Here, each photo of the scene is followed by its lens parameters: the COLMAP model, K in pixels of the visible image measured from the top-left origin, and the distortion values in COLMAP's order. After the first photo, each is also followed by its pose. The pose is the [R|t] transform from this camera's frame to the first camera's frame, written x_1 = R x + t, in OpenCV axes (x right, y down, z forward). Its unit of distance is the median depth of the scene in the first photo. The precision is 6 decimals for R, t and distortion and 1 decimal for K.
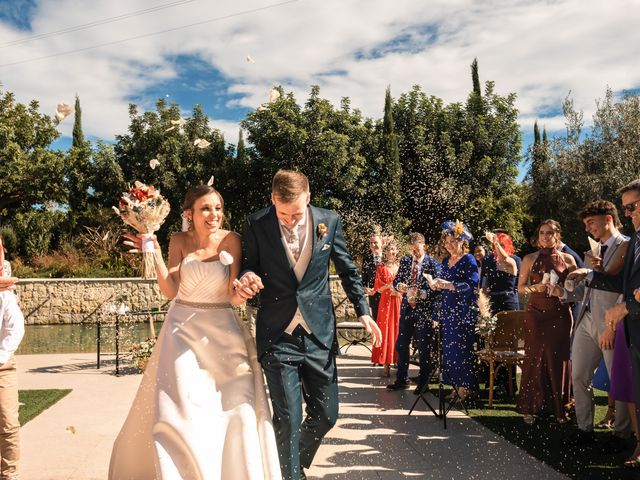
lens RADIAL K [[531.3, 0, 320.0], [0, 531.3, 240.0], [0, 0, 1]] dist [0.001283, 0.002348]
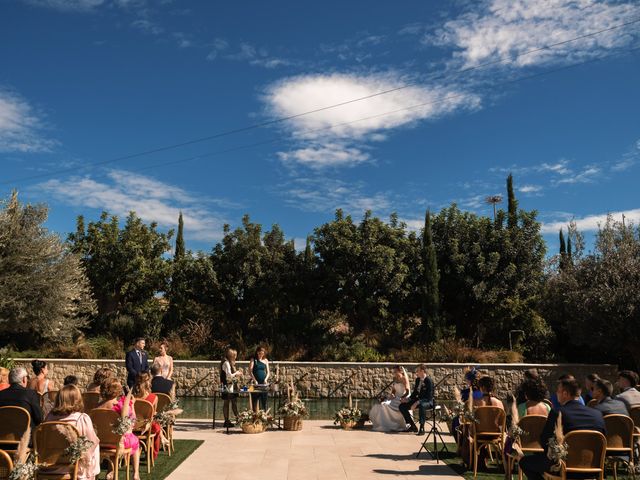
lens RADIAL K [[583.4, 0, 320.0], [0, 583.4, 240.0], [0, 0, 1]] dist [-0.004085, -0.000984]
pose [[0.993516, 0.001532, -0.113684, 0.034917], [-0.014319, 0.993633, -0.111754, -0.060036], [0.112789, 0.112658, 0.987212, -0.363061]]
